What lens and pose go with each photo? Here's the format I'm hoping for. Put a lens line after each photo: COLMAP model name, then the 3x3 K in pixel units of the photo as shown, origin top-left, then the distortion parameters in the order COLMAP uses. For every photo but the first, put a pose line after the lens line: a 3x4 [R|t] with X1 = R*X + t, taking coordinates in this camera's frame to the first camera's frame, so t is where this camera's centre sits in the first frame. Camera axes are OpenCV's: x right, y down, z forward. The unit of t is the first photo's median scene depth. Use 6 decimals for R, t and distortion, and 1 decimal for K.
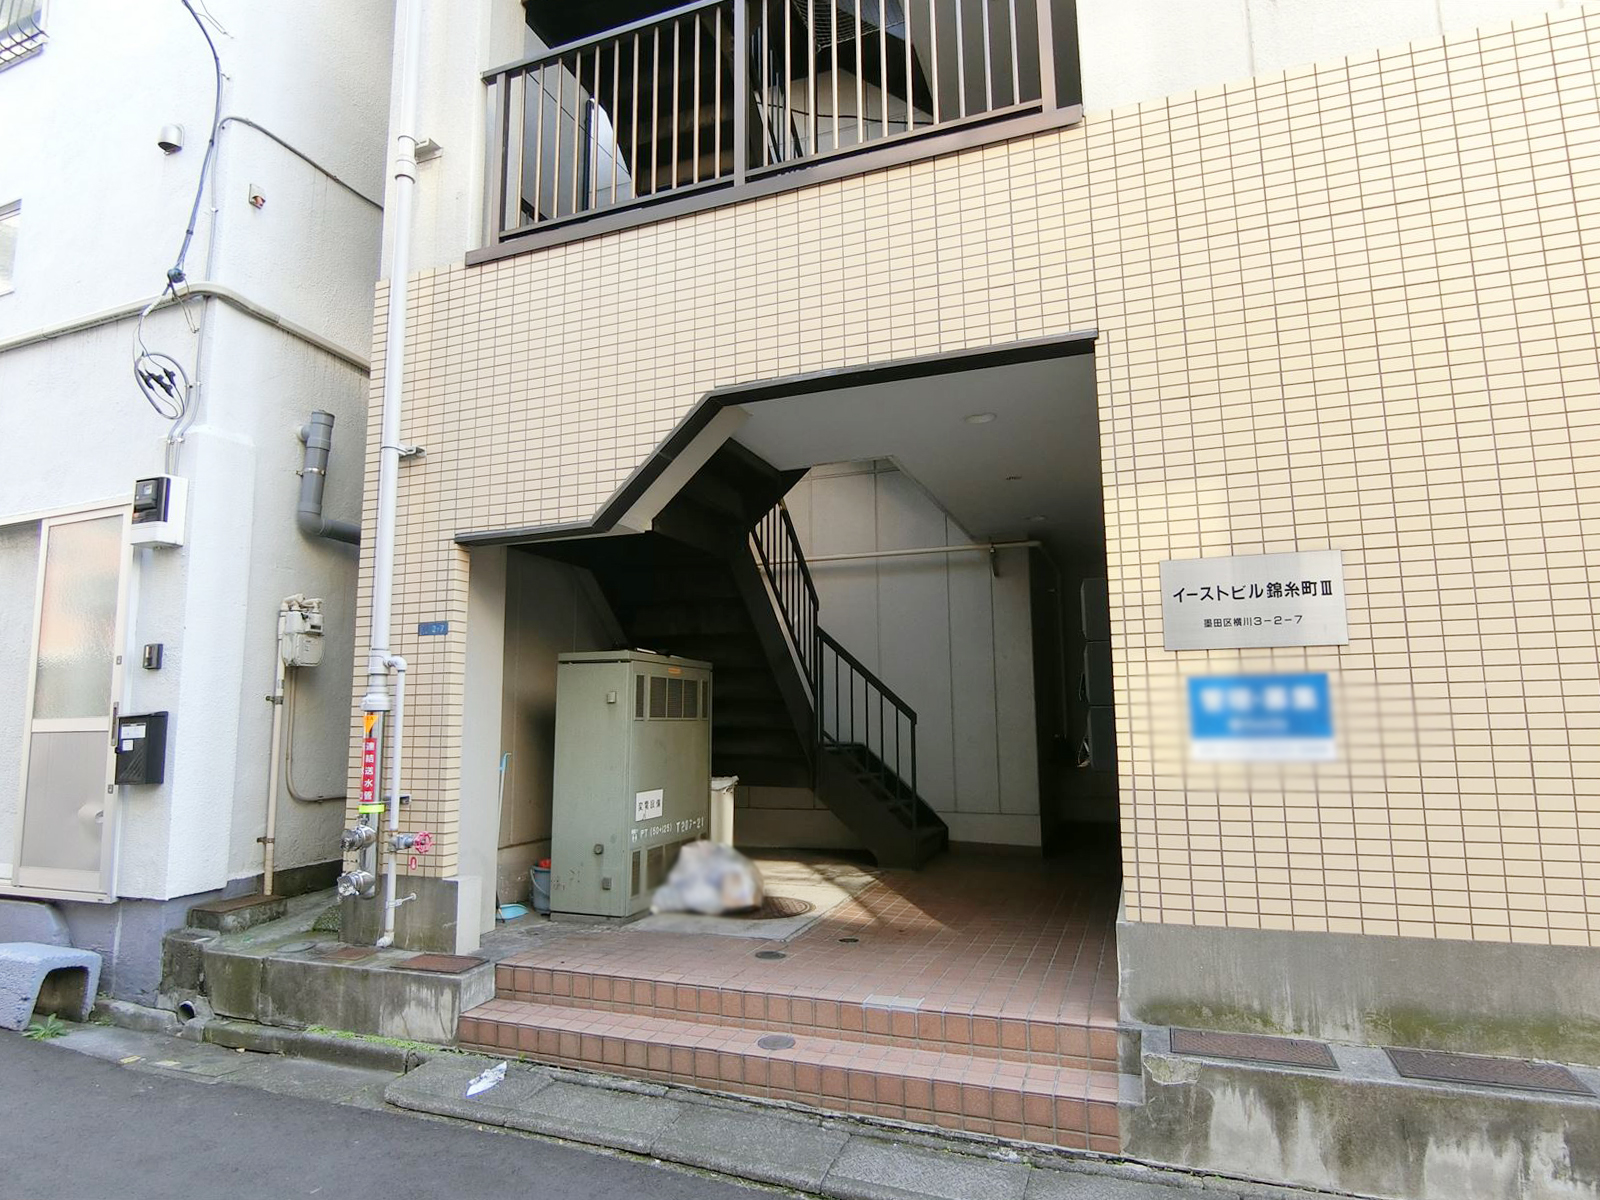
lens RADIAL K [[900.3, 0, 800.0], [0, 900.3, 600.0], [0, 0, 1]] dist [-0.009333, -0.002235]
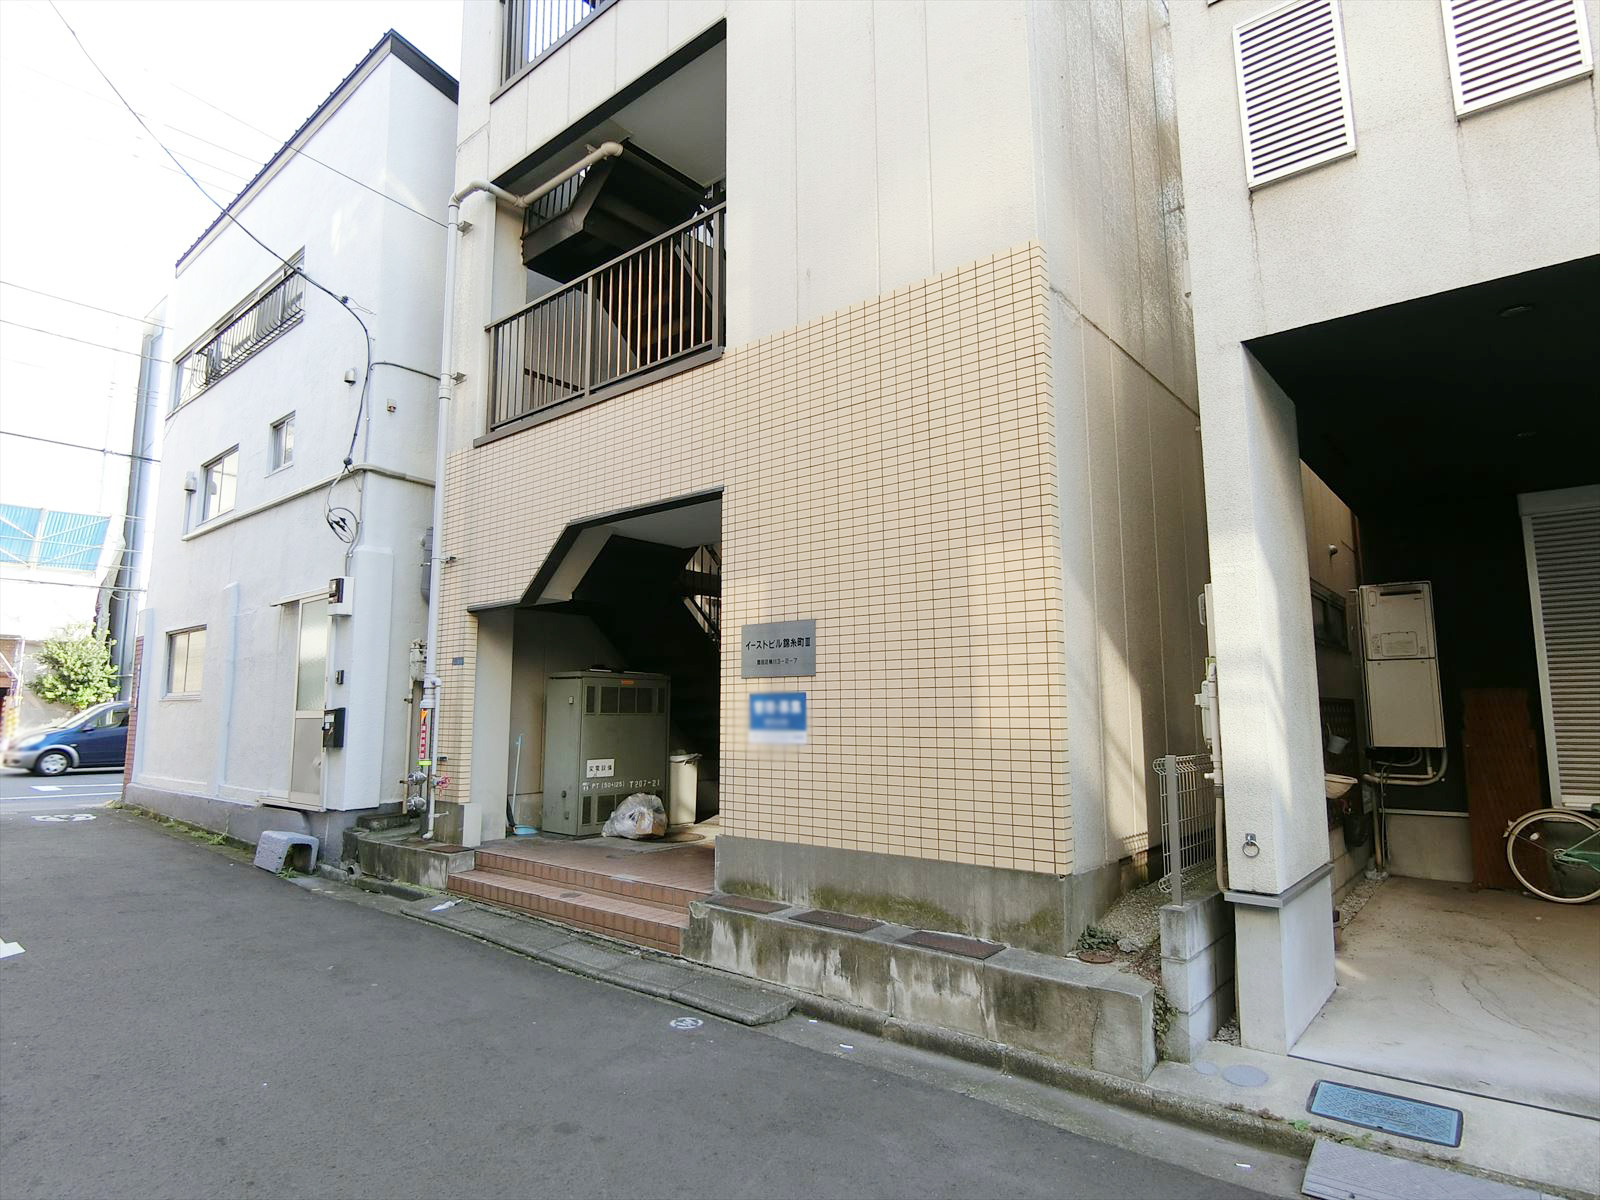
lens RADIAL K [[883.9, 0, 800.0], [0, 883.9, 600.0], [0, 0, 1]] dist [-0.001186, -0.000412]
pose [[0.945222, -0.031487, -0.324906, 0.840168], [0.033518, 0.999438, 0.000655, -0.070879], [0.324703, -0.011509, 0.945746, -0.435882]]
